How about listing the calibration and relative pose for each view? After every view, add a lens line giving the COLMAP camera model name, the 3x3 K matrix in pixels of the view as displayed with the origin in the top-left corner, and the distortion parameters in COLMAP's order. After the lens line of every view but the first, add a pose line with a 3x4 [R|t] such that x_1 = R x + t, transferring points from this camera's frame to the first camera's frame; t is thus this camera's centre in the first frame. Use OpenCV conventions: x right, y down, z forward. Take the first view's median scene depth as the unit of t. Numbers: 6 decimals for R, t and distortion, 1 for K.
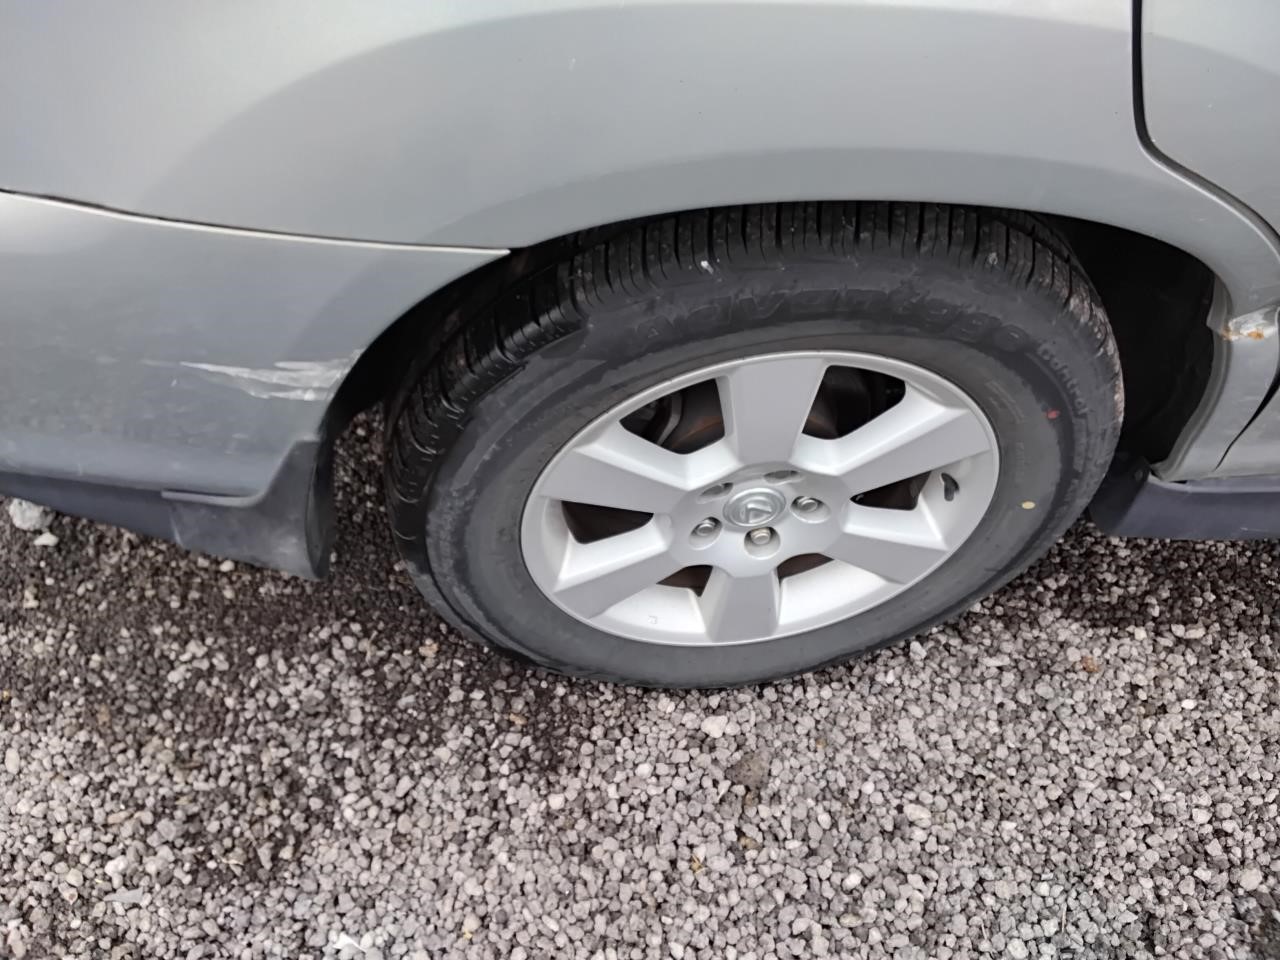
lens RADIAL K [[1024.4, 0, 640.0], [0, 1024.4, 480.0], [0, 0, 1]] dist [0.071867, -0.001415]
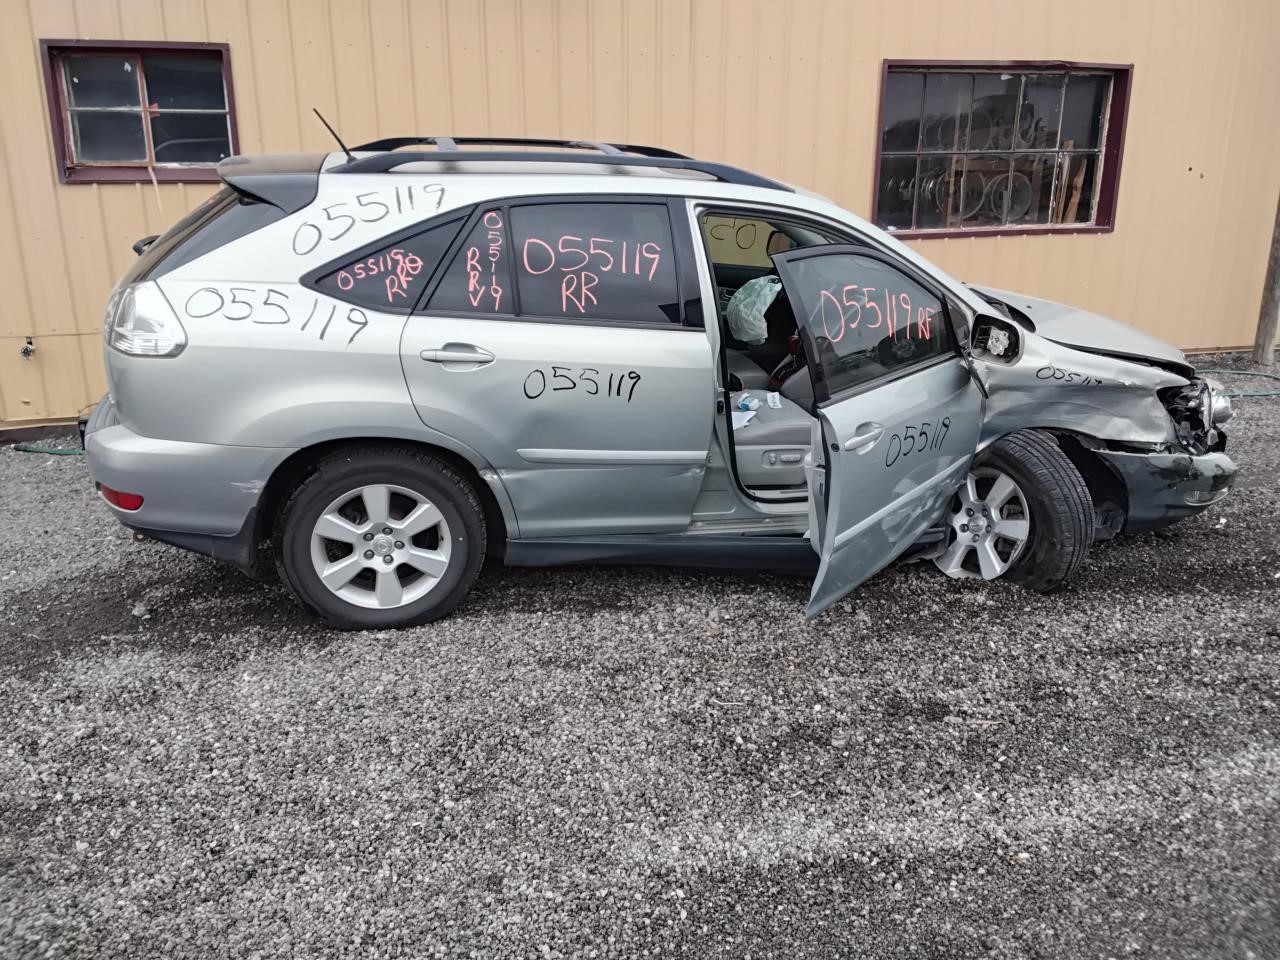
lens RADIAL K [[1024.4, 0, 640.0], [0, 1024.4, 480.0], [0, 0, 1]] dist [0.071867, -0.001415]
pose [[0.995014, -0.059657, 0.079924, 0.690622], [0.092270, 0.854805, -0.510681, 1.642726], [-0.037853, 0.515510, 0.856047, -2.062233]]
